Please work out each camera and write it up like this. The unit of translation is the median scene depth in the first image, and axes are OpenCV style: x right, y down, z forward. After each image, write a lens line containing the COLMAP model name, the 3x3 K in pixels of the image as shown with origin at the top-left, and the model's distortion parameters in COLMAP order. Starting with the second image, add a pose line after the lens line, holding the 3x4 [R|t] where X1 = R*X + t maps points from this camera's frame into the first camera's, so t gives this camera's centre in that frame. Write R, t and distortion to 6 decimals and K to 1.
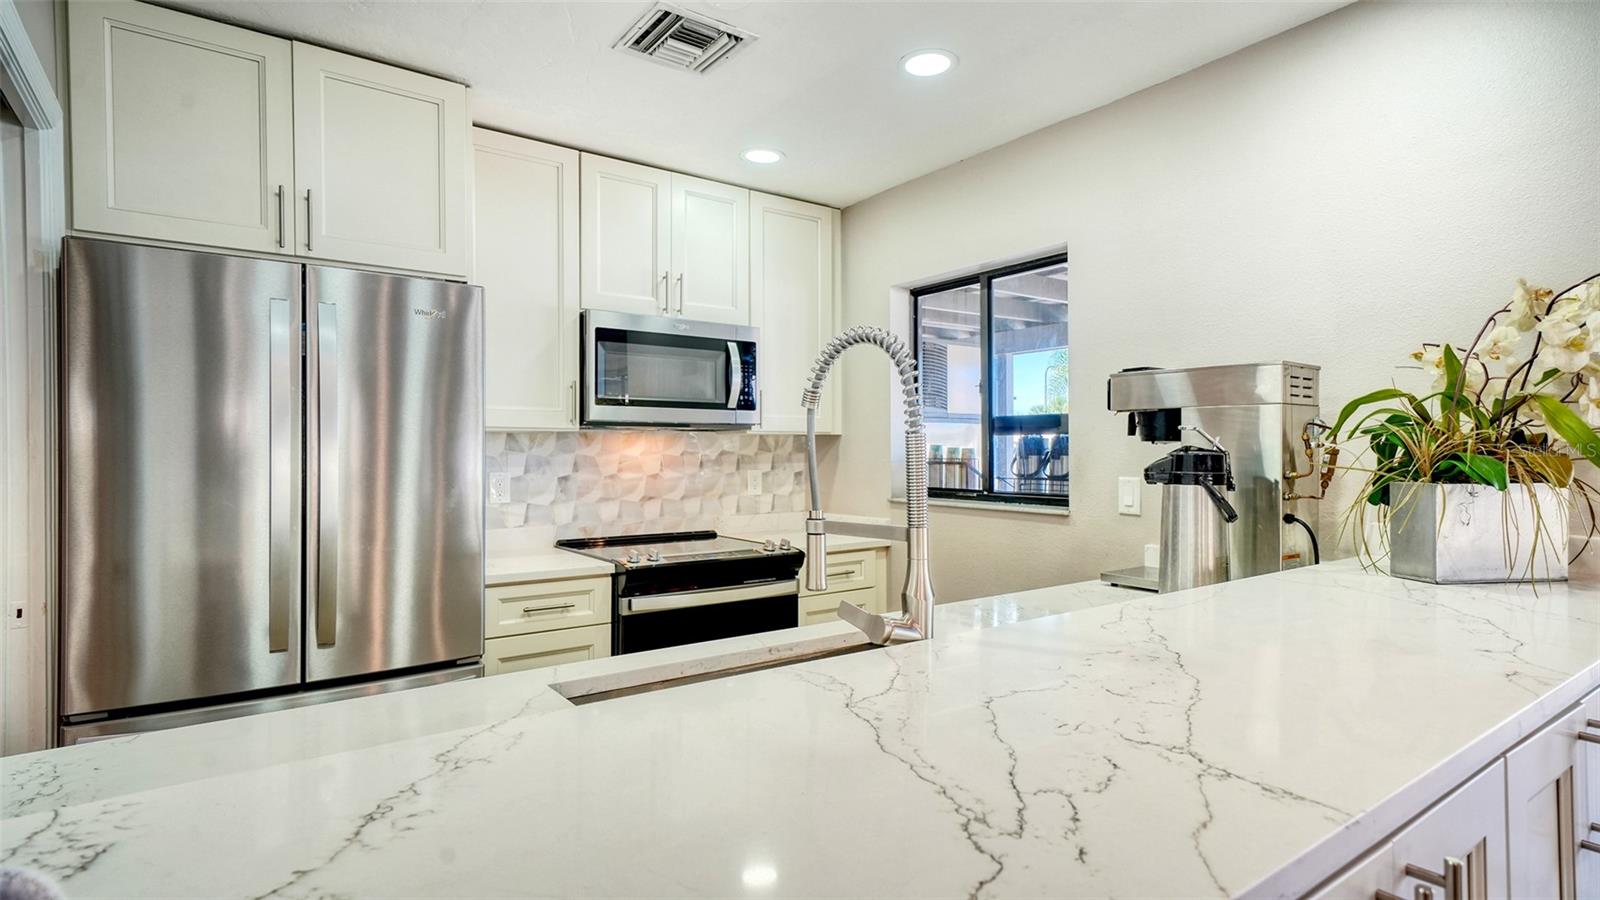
lens RADIAL K [[800.9, 0, 800.0], [0, 800.9, 450.0], [0, 0, 1]] dist [0.015270, 0.000032]
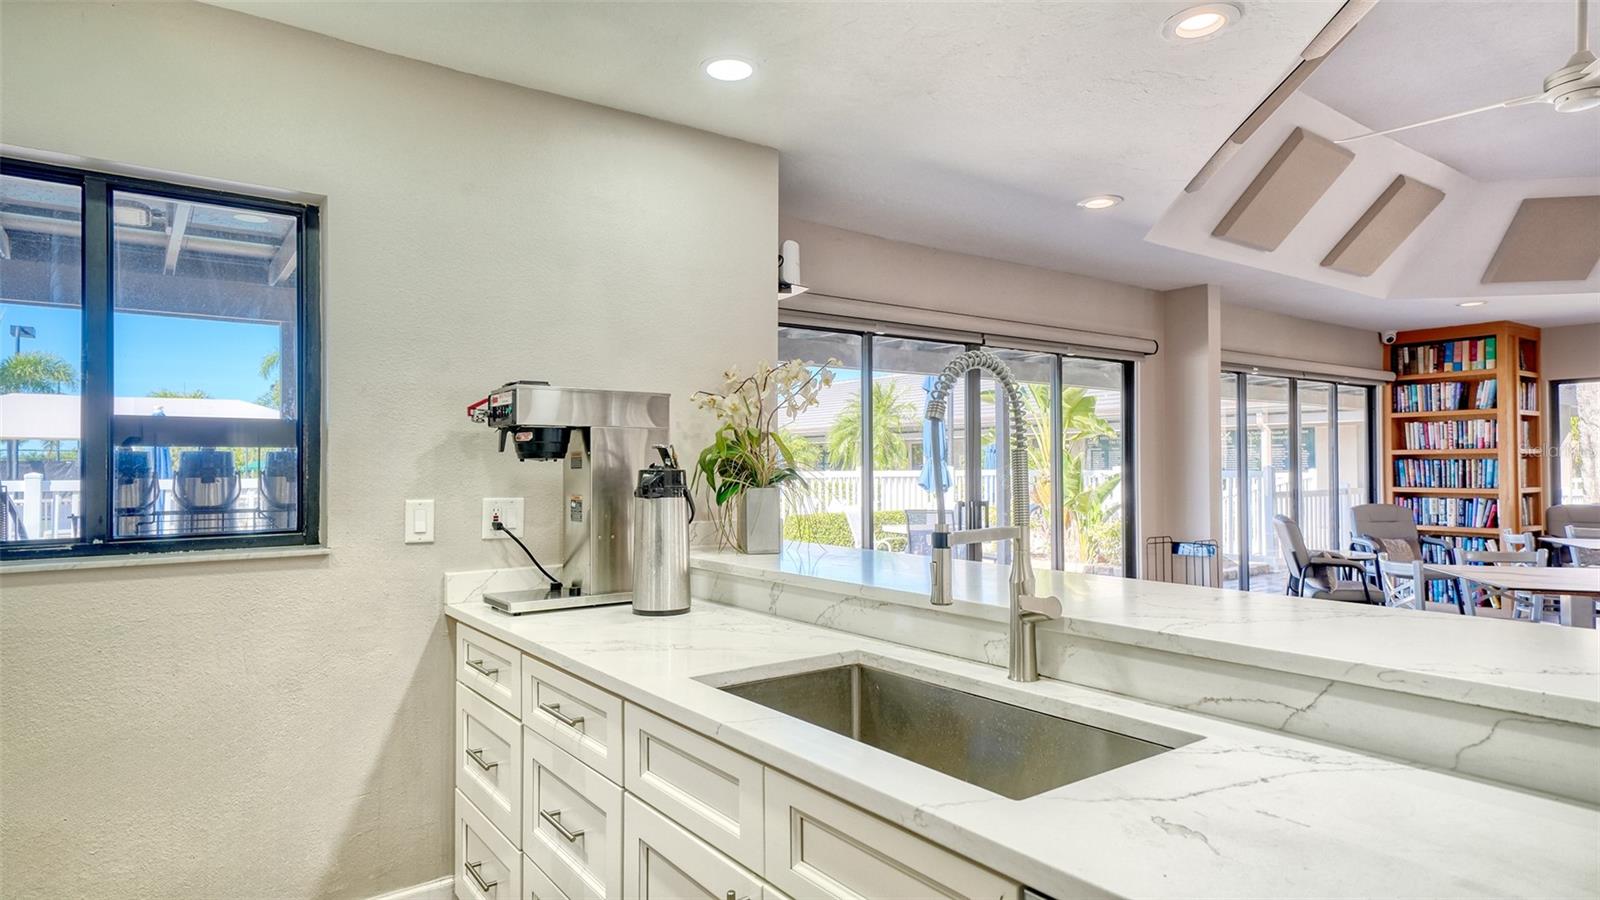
lens RADIAL K [[890.0, 0, 800.0], [0, 890.0, 450.0], [0, 0, 1]] dist [0.029081, 0.001515]
pose [[-0.013523, 0.018962, 0.999729, -0.426429], [0.006070, 0.999803, -0.018881, 0.001065], [-0.999890, 0.005813, -0.013636, 0.462729]]
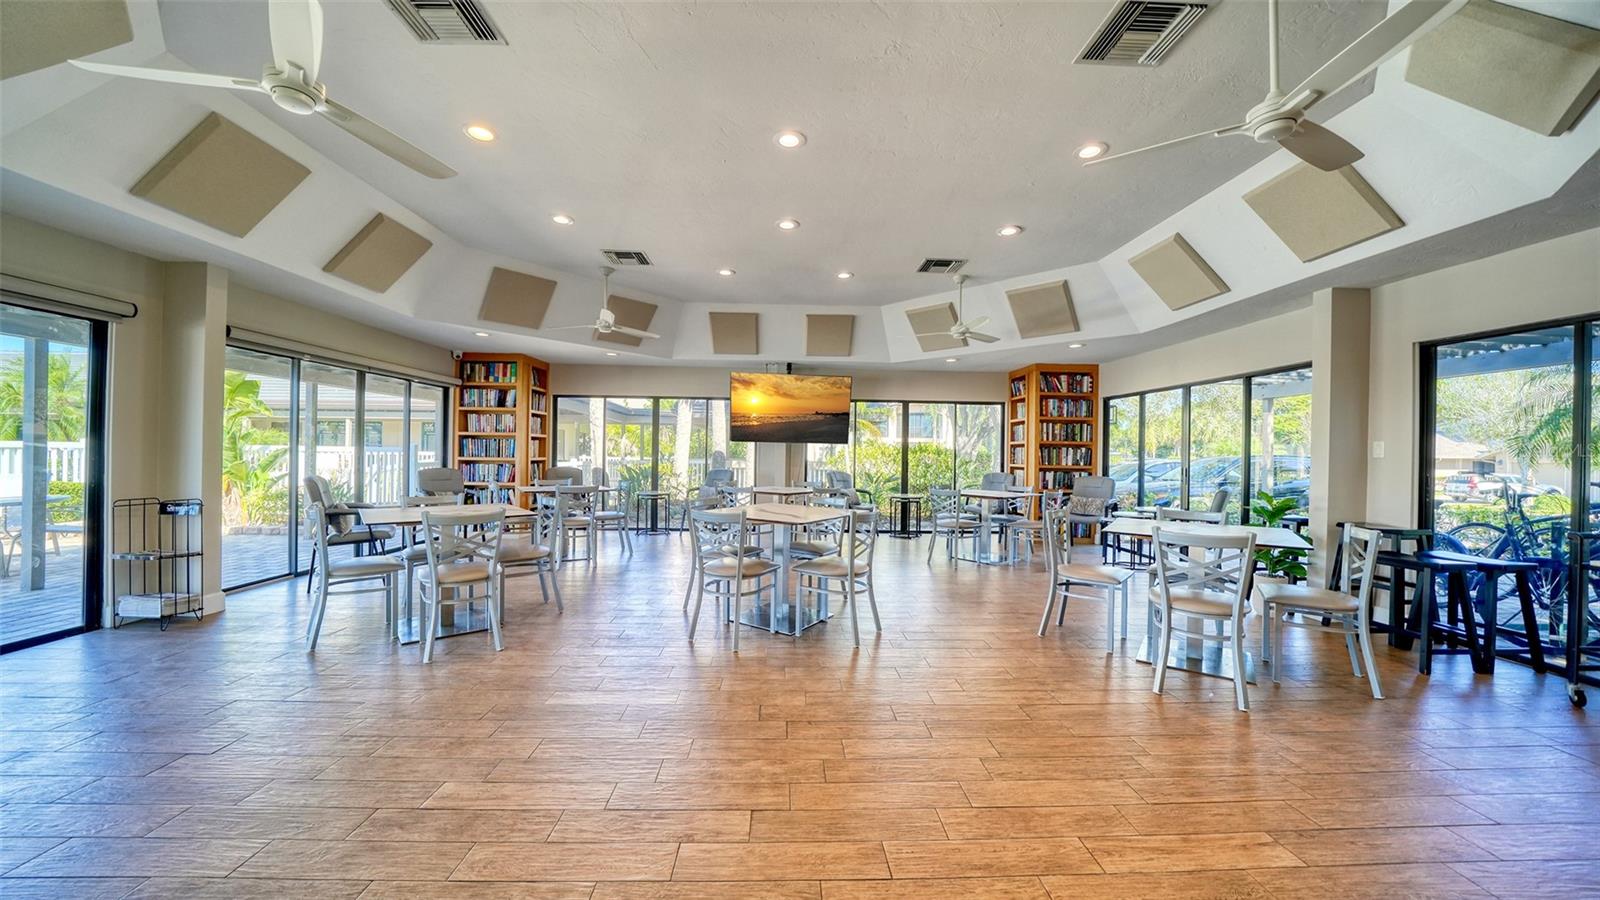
lens RADIAL K [[550.9, 0, 800.3], [0, 550.9, 454.1], [0, 0, 1]] dist [-0.024539, 0.000079]
pose [[-0.828840, -0.010011, 0.559396, -0.367447], [-0.012102, 0.999927, -0.000035, 0.036059], [-0.559354, -0.006799, -0.828901, -0.101565]]
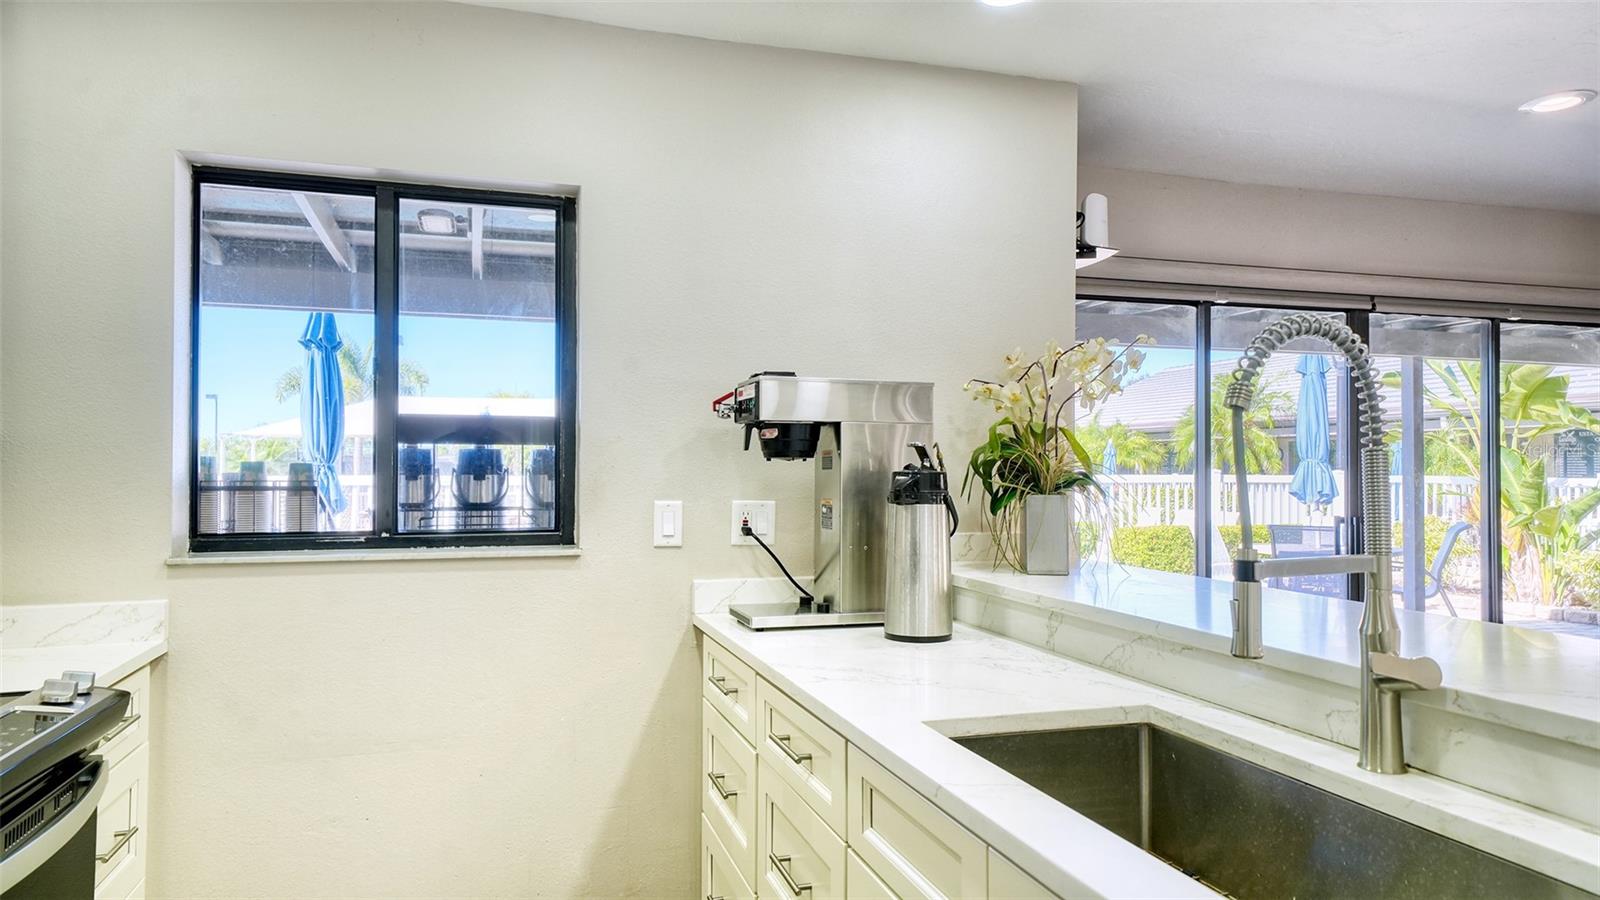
lens RADIAL K [[1001.1, 0, 794.8], [0, 1001.1, 450.2], [0, 0, 1]] dist [0.032089, 0.001440]
pose [[0.315209, 0.017953, 0.948852, -0.390837], [-0.002832, 0.999834, -0.017976, 0.000668], [-0.949018, 0.002979, 0.315208, 0.428372]]
